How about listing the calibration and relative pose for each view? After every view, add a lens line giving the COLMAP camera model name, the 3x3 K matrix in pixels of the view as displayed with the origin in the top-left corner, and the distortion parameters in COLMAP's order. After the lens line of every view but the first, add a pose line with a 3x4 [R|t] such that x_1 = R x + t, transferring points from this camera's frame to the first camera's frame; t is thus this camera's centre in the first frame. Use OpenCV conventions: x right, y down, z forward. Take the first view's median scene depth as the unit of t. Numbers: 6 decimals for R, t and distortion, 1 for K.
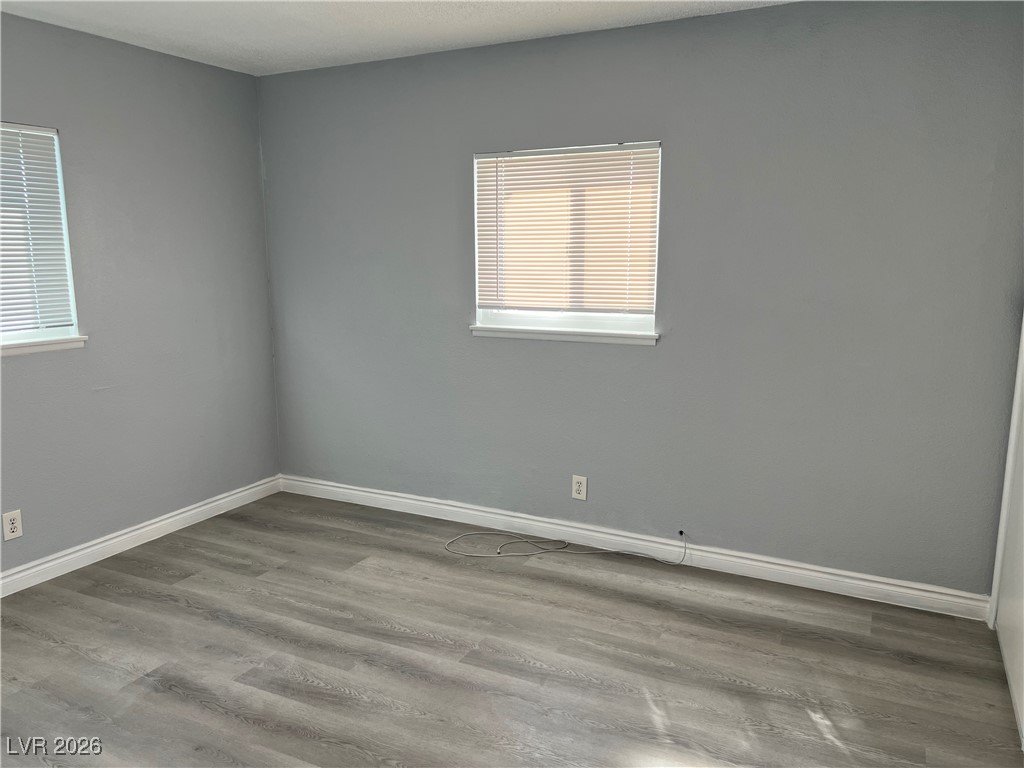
lens RADIAL K [[770.3, 0, 512.0], [0, 770.3, 384.0], [0, 0, 1]] dist [0.058210, -0.064754]
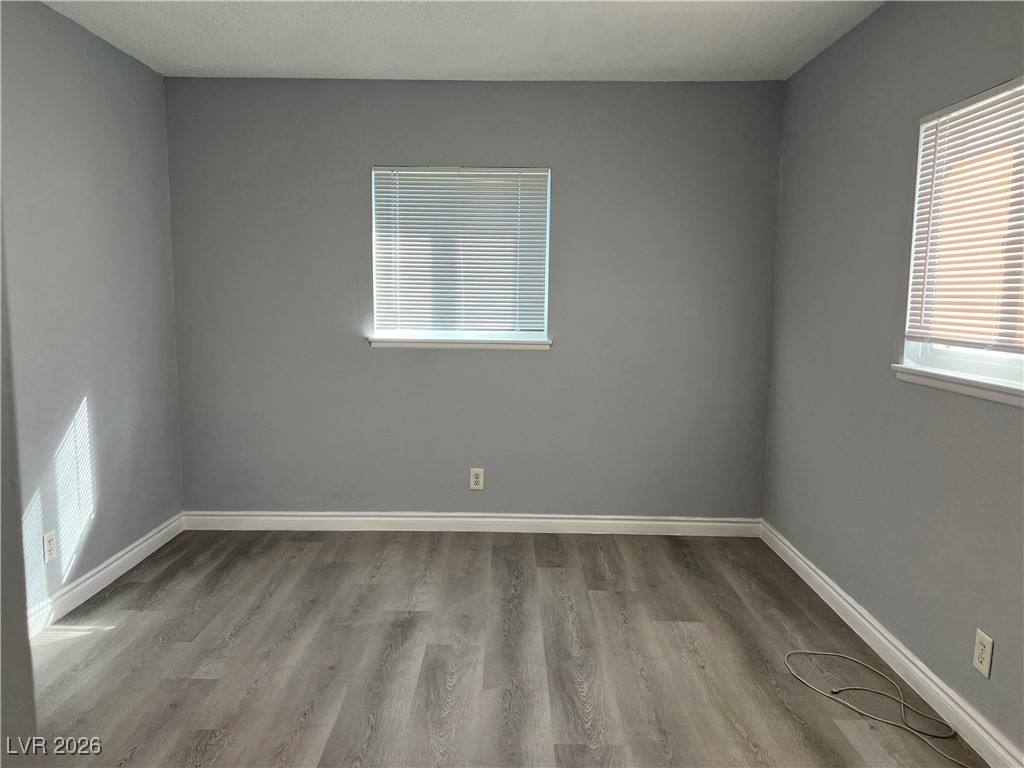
lens RADIAL K [[770.3, 0, 512.0], [0, 770.3, 384.0], [0, 0, 1]] dist [0.058210, -0.064754]
pose [[0.449231, 0.112217, -0.886340, 0.448819], [-0.170573, 0.984604, 0.038205, -0.028510], [0.876982, 0.134023, 0.461456, 0.406188]]
